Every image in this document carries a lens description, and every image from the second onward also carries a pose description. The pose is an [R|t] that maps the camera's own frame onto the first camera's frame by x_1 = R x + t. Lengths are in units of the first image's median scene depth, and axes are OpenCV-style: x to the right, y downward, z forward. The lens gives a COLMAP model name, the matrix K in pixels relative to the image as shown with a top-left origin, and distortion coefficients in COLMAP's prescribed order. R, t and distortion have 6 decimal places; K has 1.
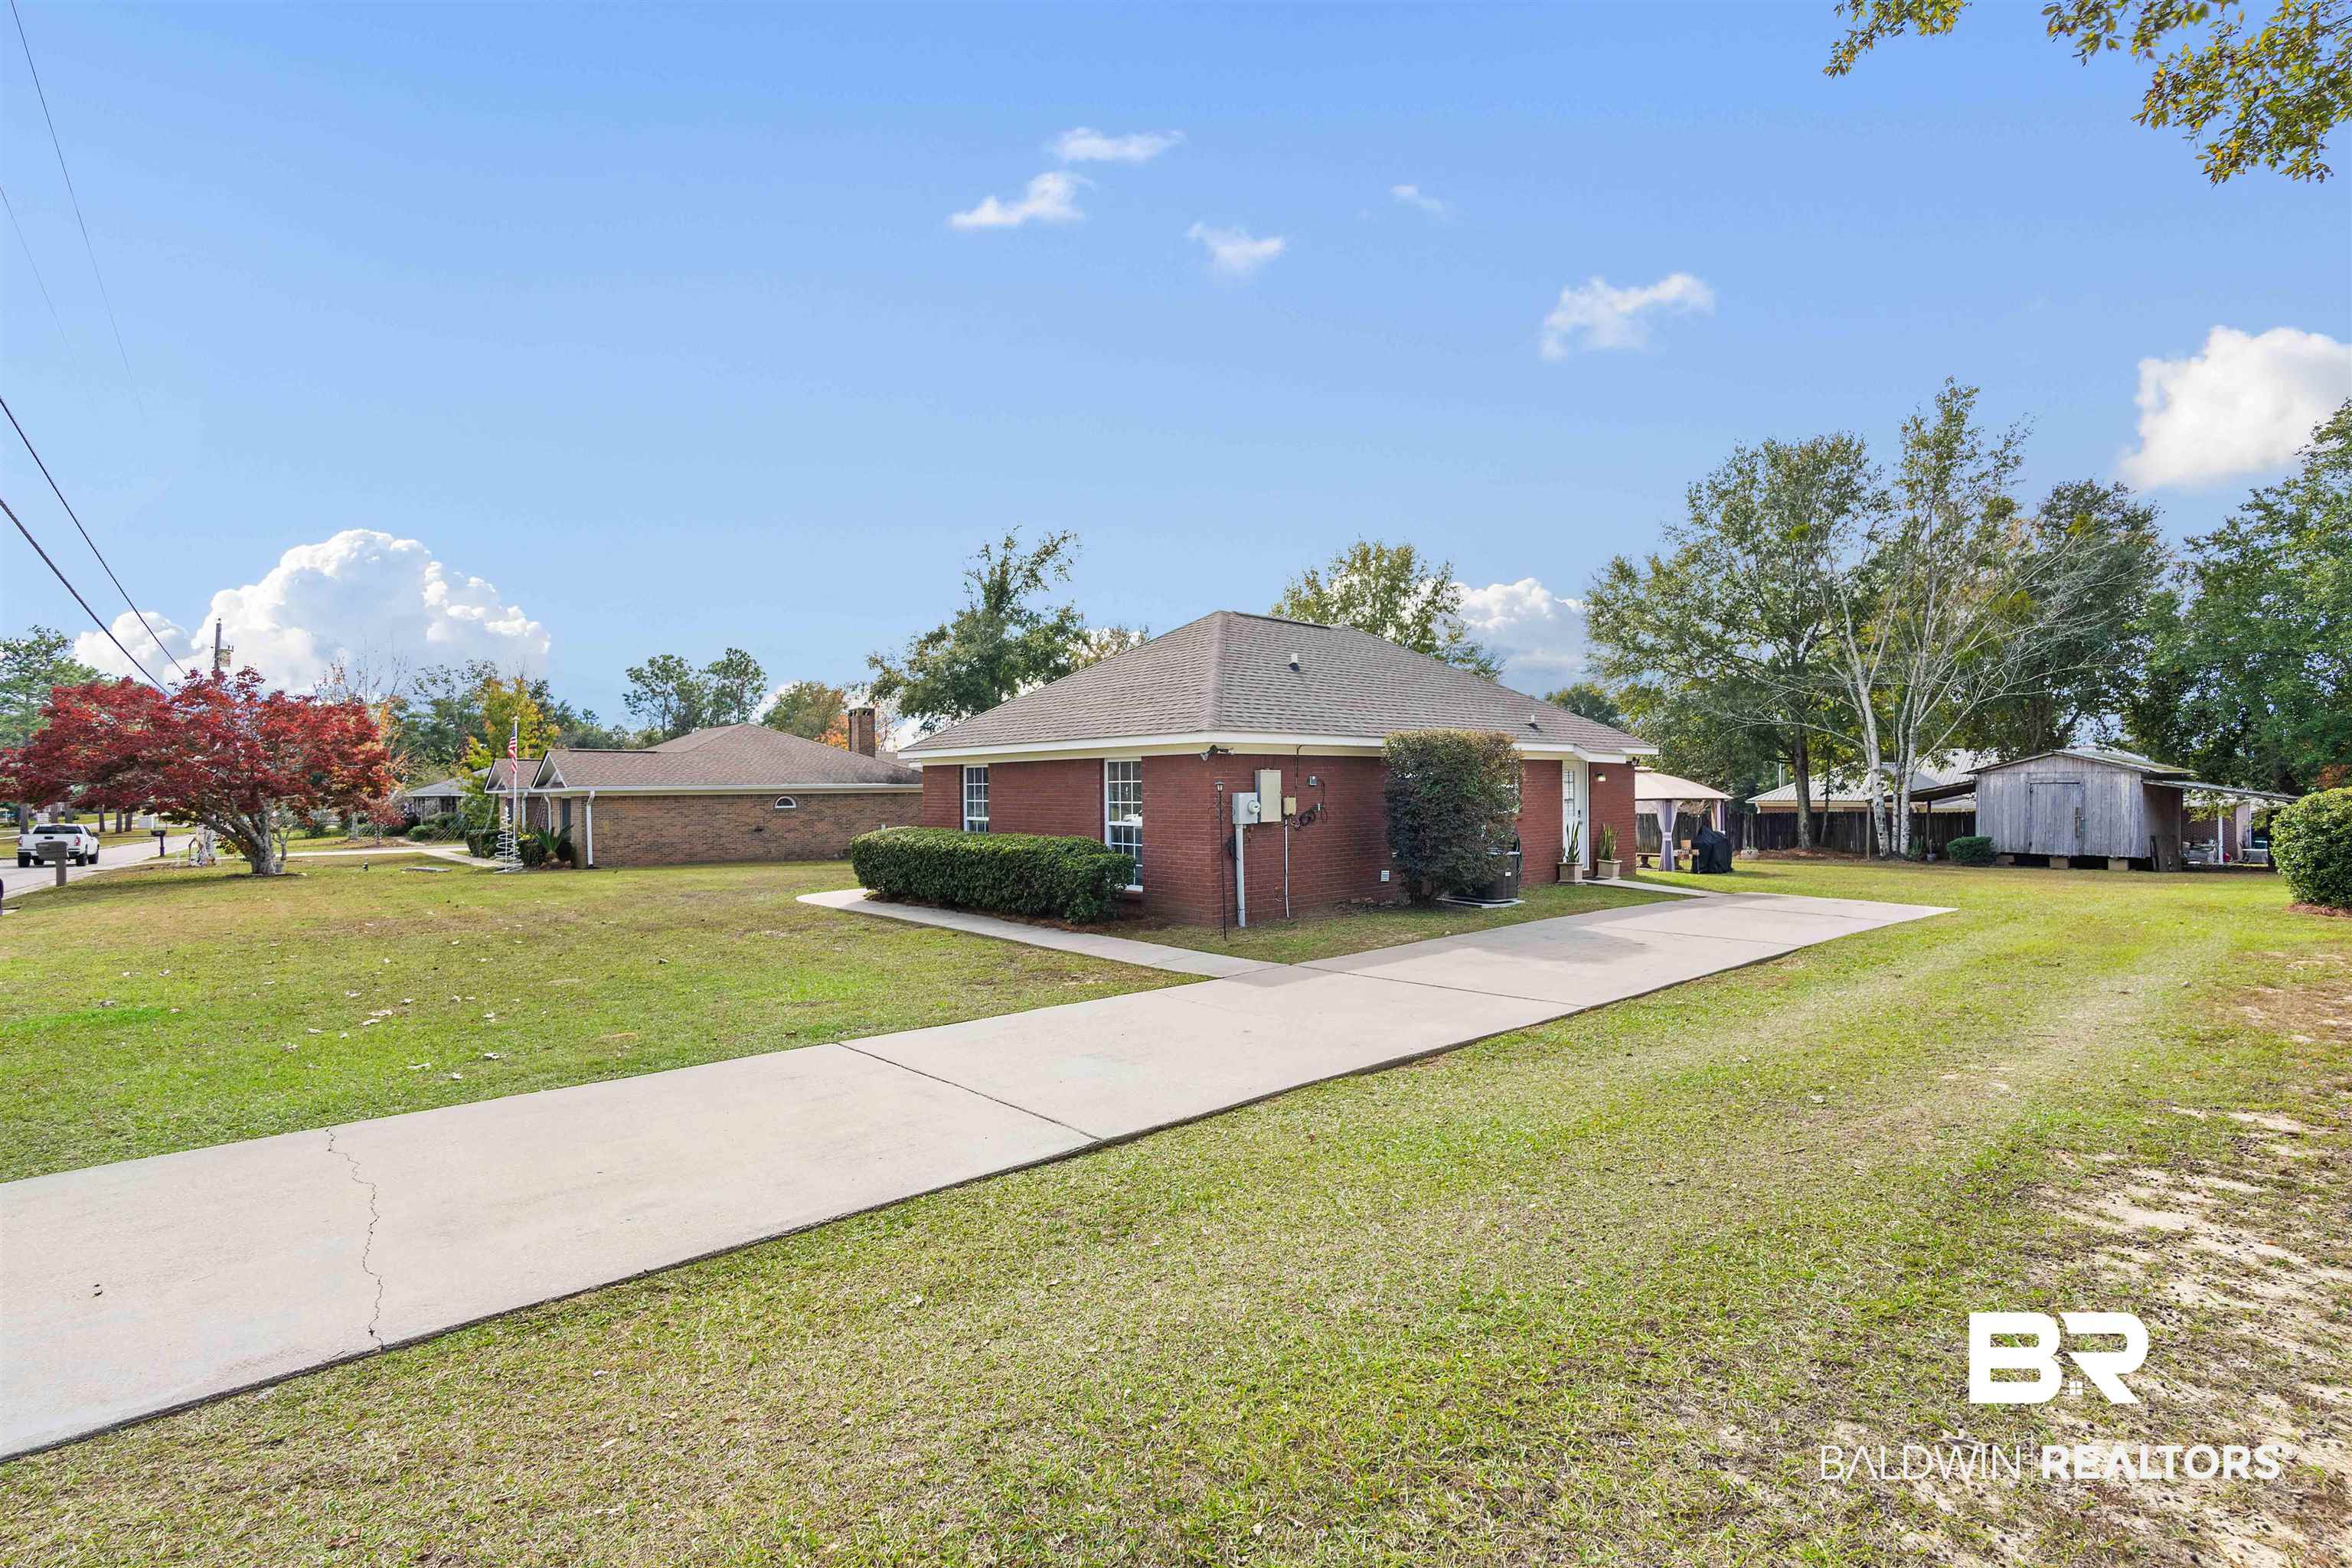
lens RADIAL K [[1021.0, 0, 1177.6], [0, 1021.0, 787.0], [0, 0, 1]] dist [-0.004771, -0.000194]
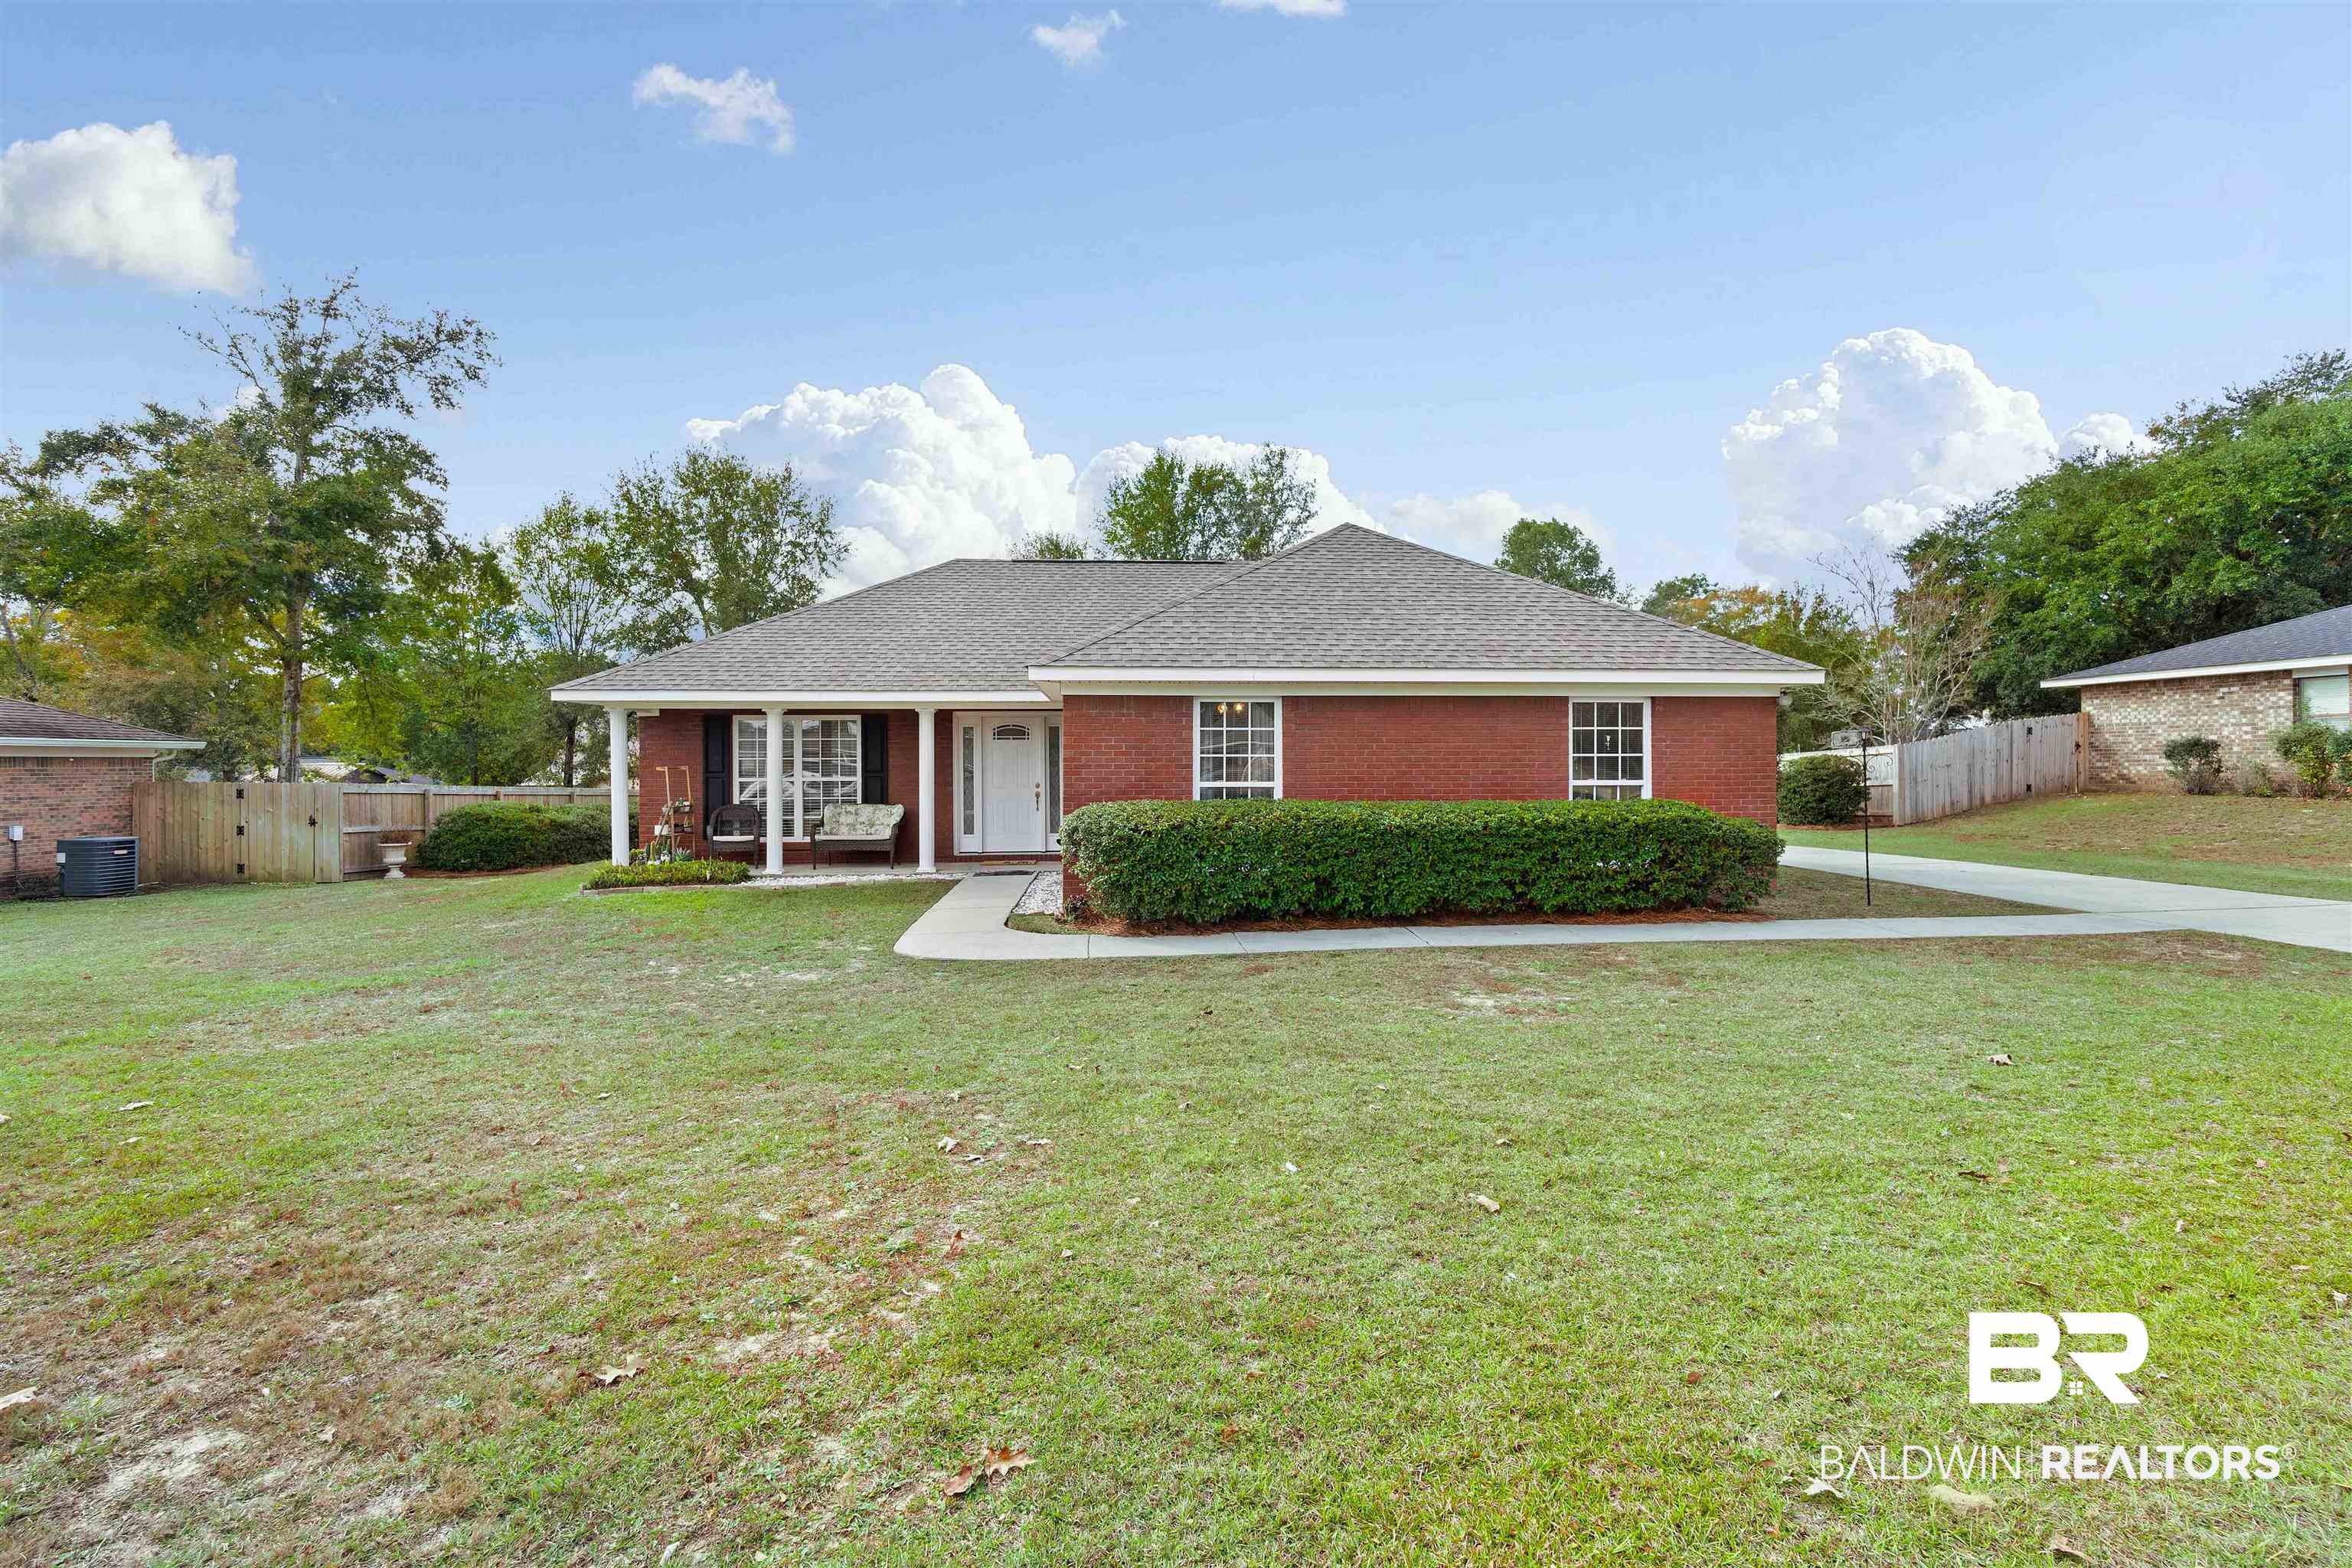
lens RADIAL K [[1021.0, 0, 1175.2], [0, 1021.0, 782.9], [0, 0, 1]] dist [-0.004771, -0.000194]
pose [[0.631846, -0.009907, 0.775030, -0.701926], [-0.009687, 0.999739, 0.020677, 0.018636], [-0.775033, -0.020572, 0.631585, 0.614123]]
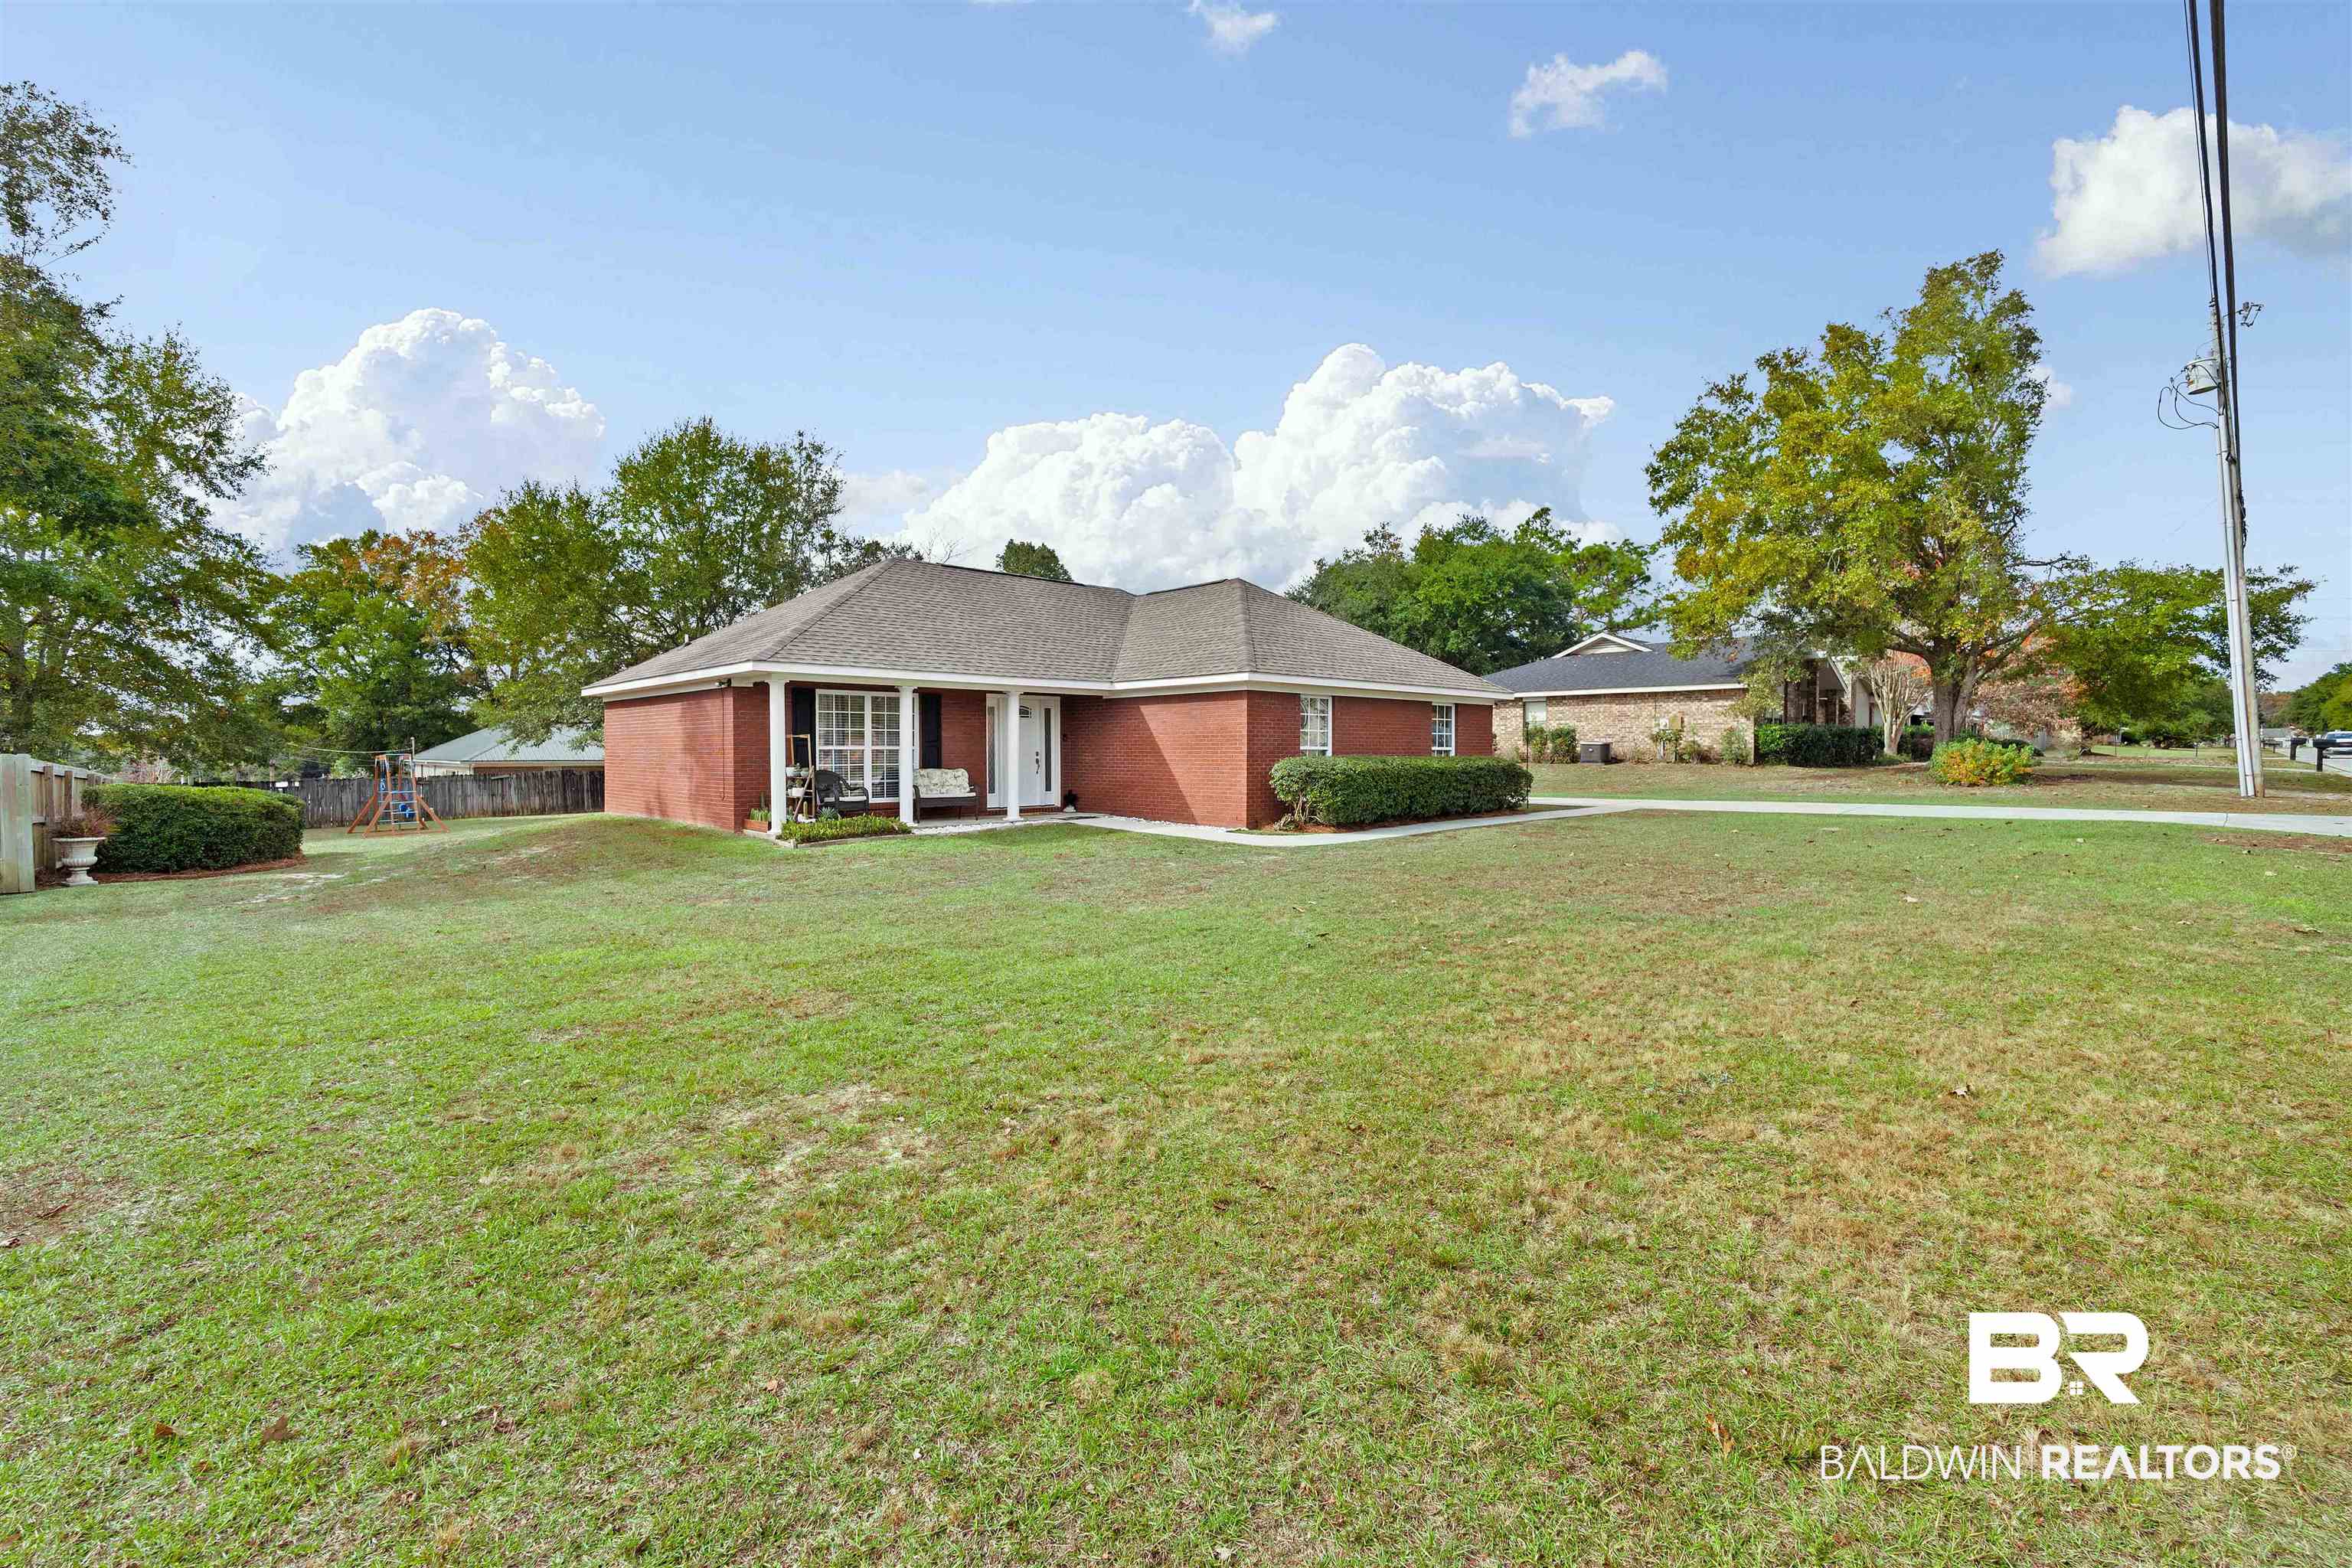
lens RADIAL K [[1021.0, 0, 1181.1], [0, 1021.0, 766.4], [0, 0, 1]] dist [-0.004771, -0.000194]
pose [[-0.005009, -0.006770, 0.999965, -1.219388], [-0.010796, 0.999919, 0.006715, 0.045254], [-0.999929, -0.010762, -0.005082, 1.117467]]
